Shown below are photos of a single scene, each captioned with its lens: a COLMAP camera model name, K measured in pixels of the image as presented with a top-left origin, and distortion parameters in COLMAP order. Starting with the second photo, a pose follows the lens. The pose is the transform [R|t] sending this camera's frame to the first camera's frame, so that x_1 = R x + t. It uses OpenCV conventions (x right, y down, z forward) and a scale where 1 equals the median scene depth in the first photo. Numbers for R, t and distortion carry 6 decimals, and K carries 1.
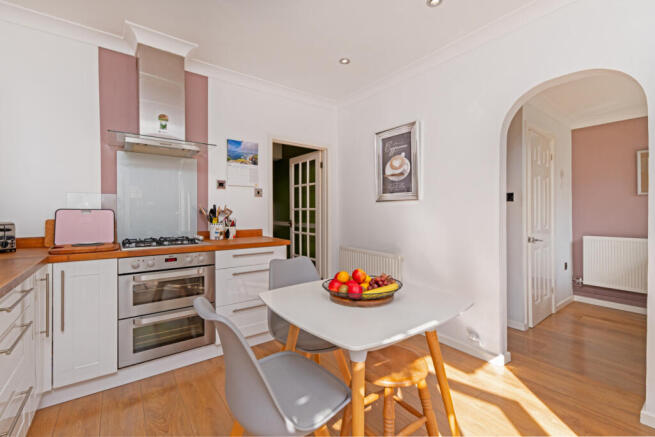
lens RADIAL K [[283.0, 0, 329.4], [0, 283.0, 213.8], [0, 0, 1]] dist [0.003513, -0.000659]
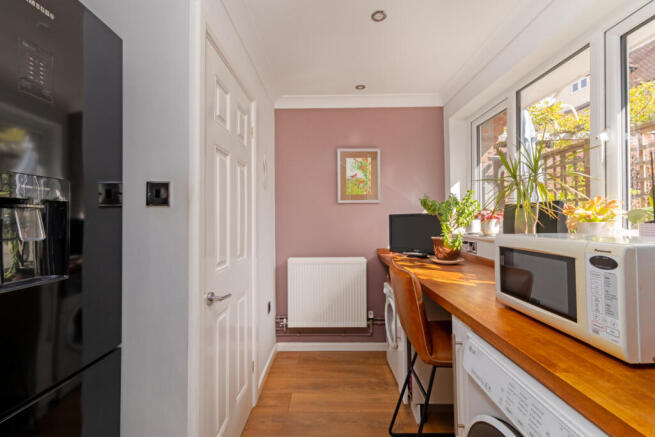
lens RADIAL K [[283.0, 0, 327.6], [0, 283.0, 215.8], [0, 0, 1]] dist [0.003513, -0.000659]
pose [[0.598869, 0.003930, 0.800837, 0.393259], [-0.000468, 0.999990, -0.004558, -0.024236], [-0.800847, 0.002355, 0.598865, 0.503183]]
